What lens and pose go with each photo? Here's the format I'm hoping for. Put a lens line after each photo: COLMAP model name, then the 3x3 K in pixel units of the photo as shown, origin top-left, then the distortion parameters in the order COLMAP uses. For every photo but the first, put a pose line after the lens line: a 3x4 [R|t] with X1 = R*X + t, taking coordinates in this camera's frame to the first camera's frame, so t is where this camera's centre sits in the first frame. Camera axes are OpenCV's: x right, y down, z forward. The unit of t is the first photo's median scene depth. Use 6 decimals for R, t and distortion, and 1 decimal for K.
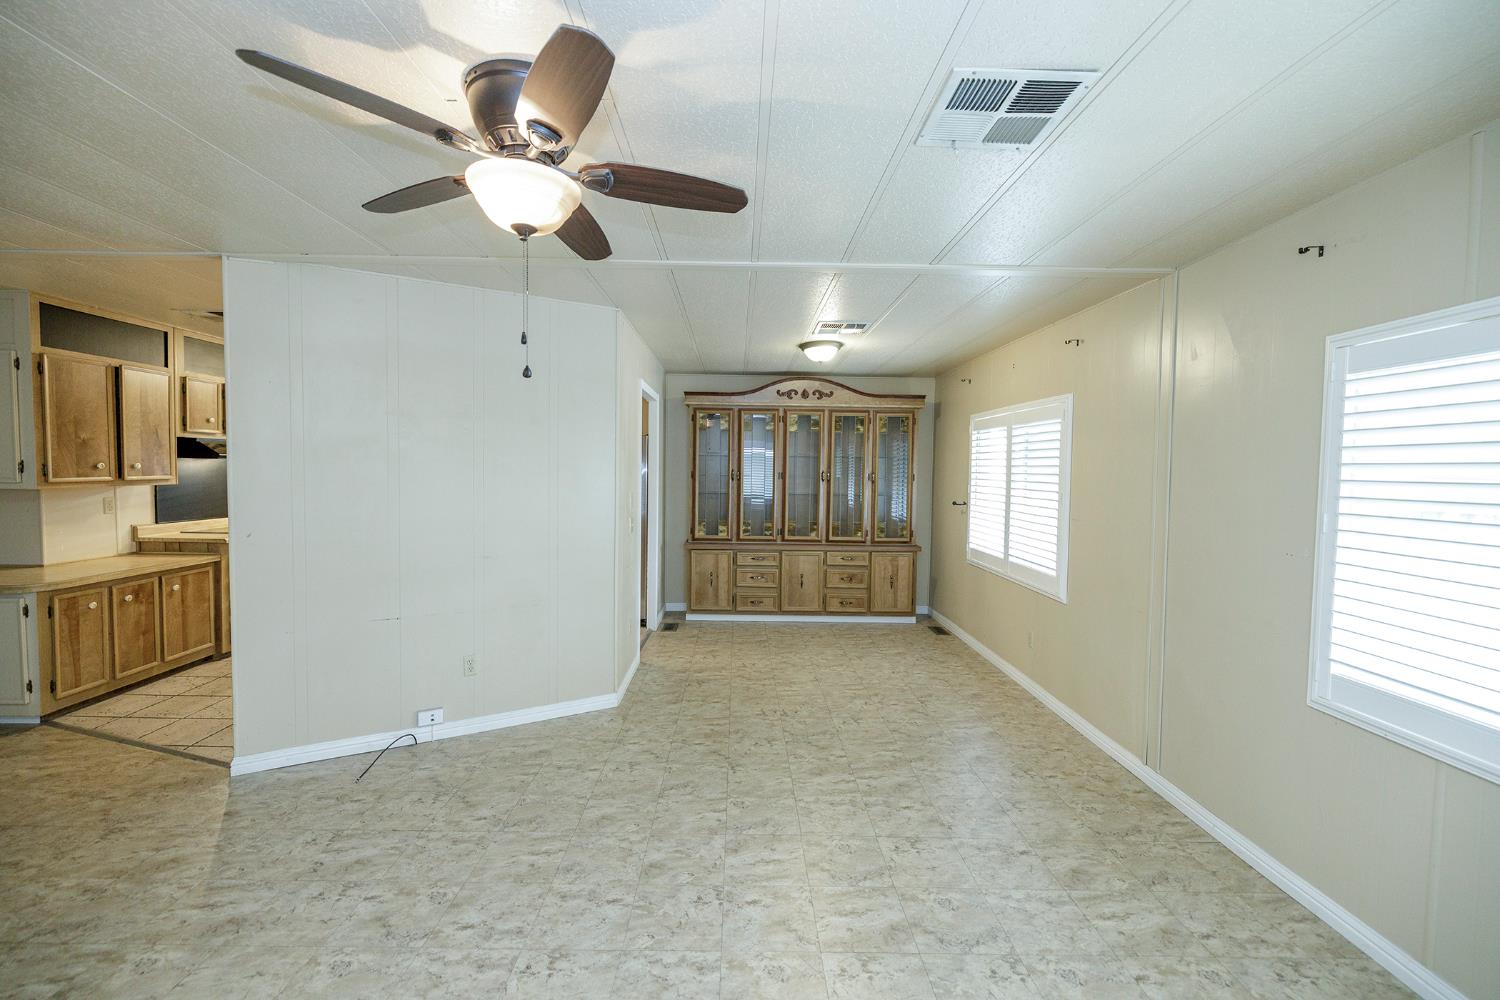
lens RADIAL K [[627.5, 0, 741.7], [0, 627.5, 493.3], [0, 0, 1]] dist [0.002150, -0.000562]
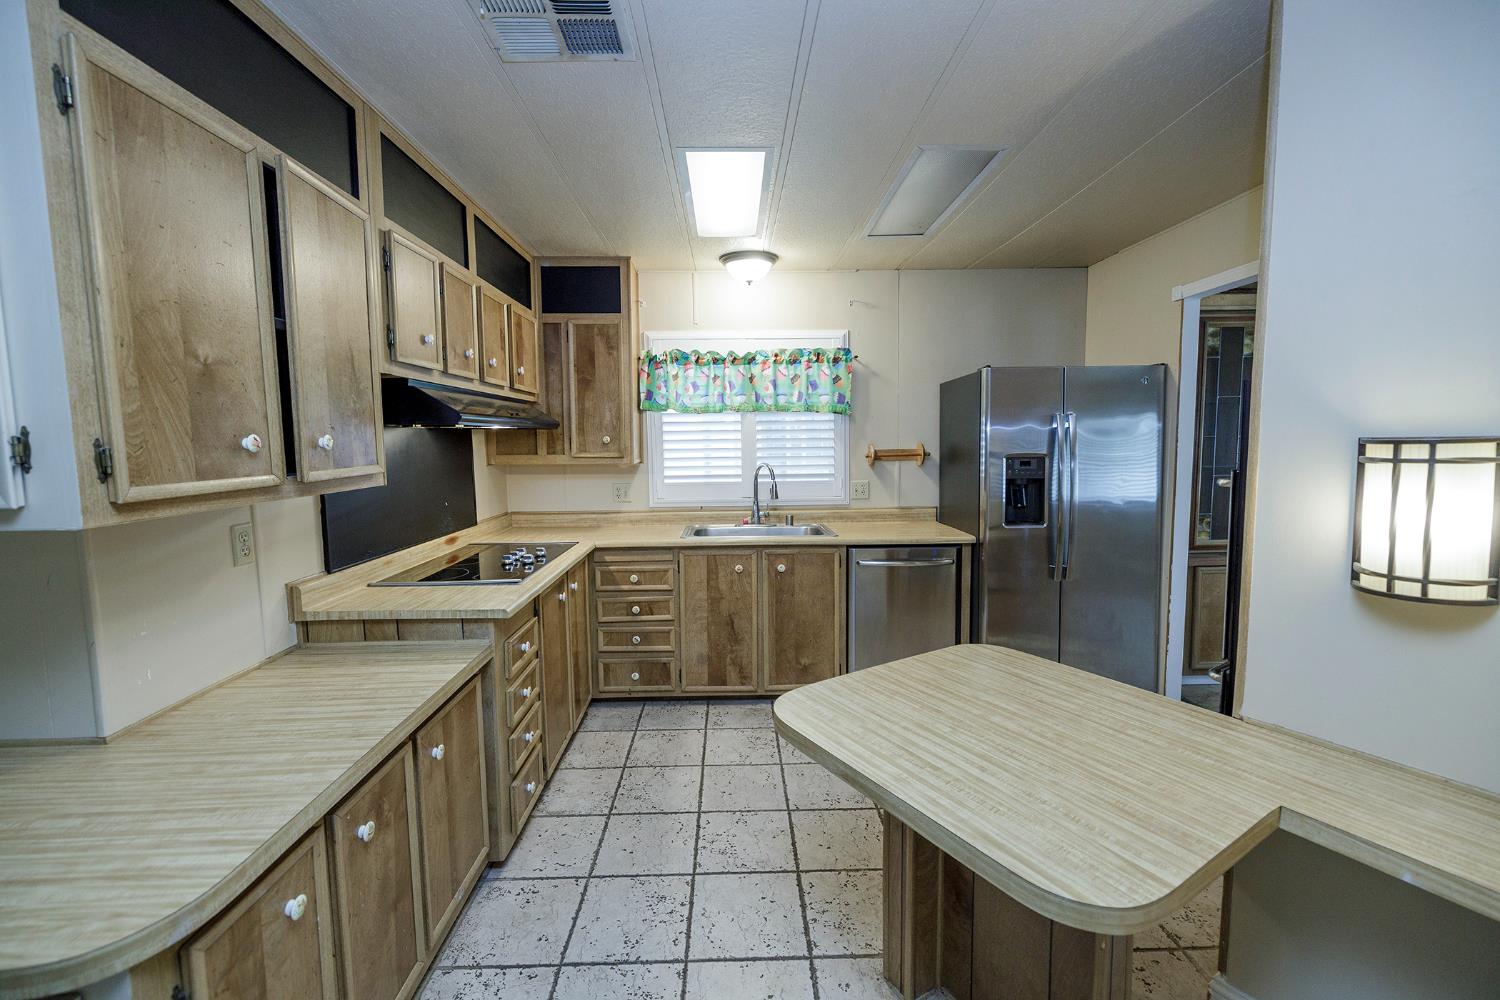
lens RADIAL K [[627.5, 0, 741.7], [0, 627.5, 493.3], [0, 0, 1]] dist [0.002150, -0.000562]
pose [[0.999512, -0.028819, 0.012019, -0.755595], [0.028212, 0.998452, 0.047933, -0.025483], [-0.013382, -0.047571, 0.998778, 0.650720]]
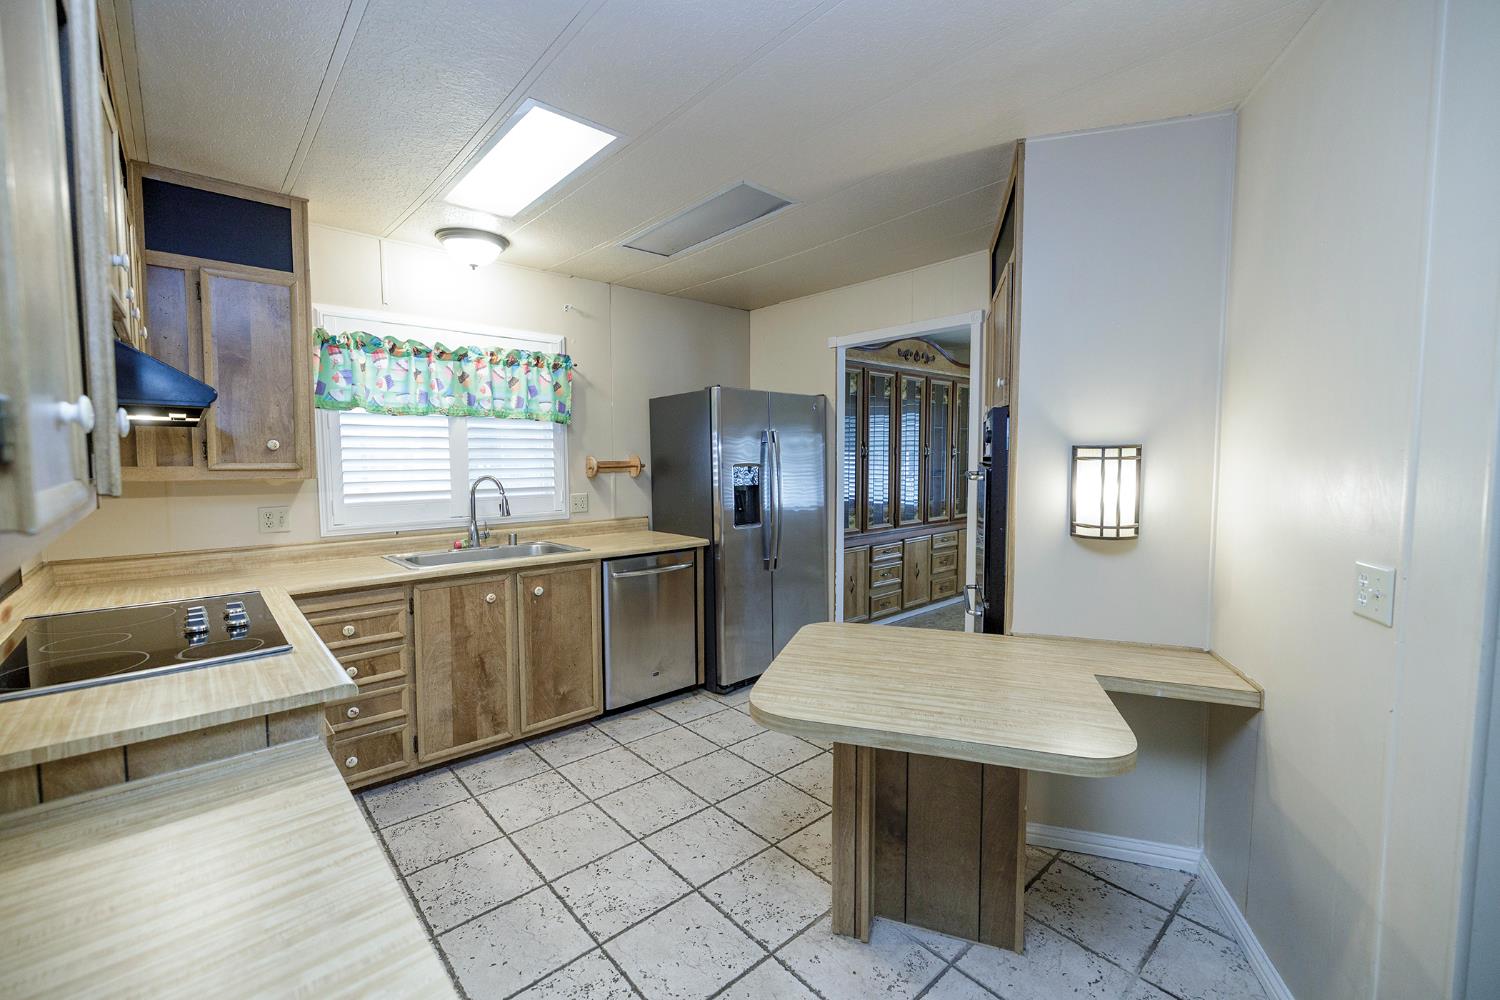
lens RADIAL K [[628.7, 0, 738.5], [0, 628.7, 494.8], [0, 0, 1]] dist [0.001264, -0.000105]
pose [[0.753780, -0.059156, 0.654458, -0.995256], [0.040303, 0.998227, 0.043810, -0.022611], [-0.655889, -0.006646, 0.754828, 0.753691]]
